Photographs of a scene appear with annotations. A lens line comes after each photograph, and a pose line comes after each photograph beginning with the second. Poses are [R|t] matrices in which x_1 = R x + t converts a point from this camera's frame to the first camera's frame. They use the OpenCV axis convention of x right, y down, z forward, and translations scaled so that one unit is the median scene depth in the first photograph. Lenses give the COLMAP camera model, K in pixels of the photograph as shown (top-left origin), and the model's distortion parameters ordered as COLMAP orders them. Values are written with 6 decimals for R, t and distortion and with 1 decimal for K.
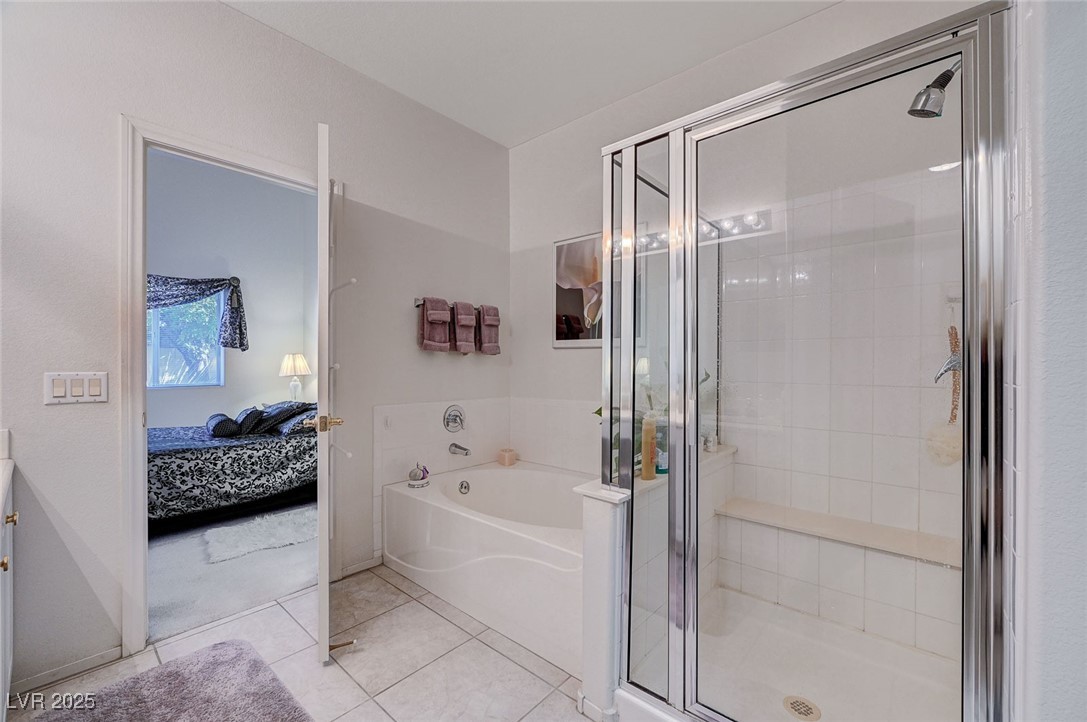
lens RADIAL K [[440.3, 0, 540.8], [0, 440.3, 362.0], [0, 0, 1]] dist [-0.000106, -0.000003]
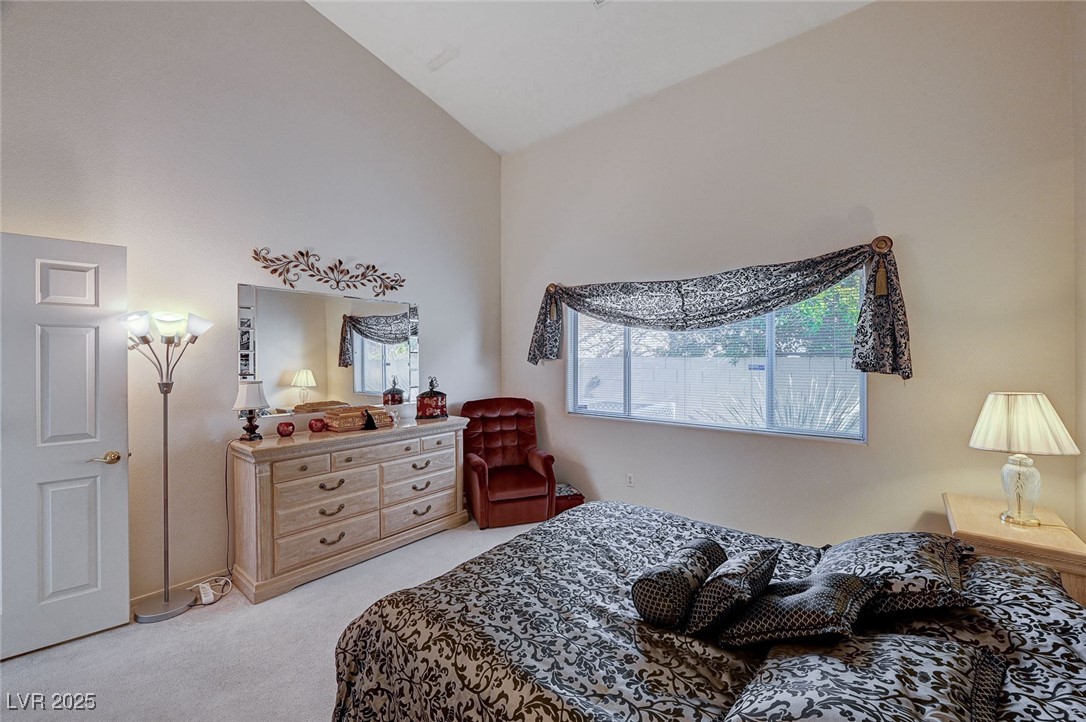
lens RADIAL K [[439.9, 0, 548.3], [0, 439.9, 358.1], [0, 0, 1]] dist [-0.000106, -0.000003]
pose [[0.052821, -0.005593, -0.998588, -0.203696], [0.005027, 0.999973, -0.005335, -0.050371], [0.998591, -0.004738, 0.052847, 0.589290]]
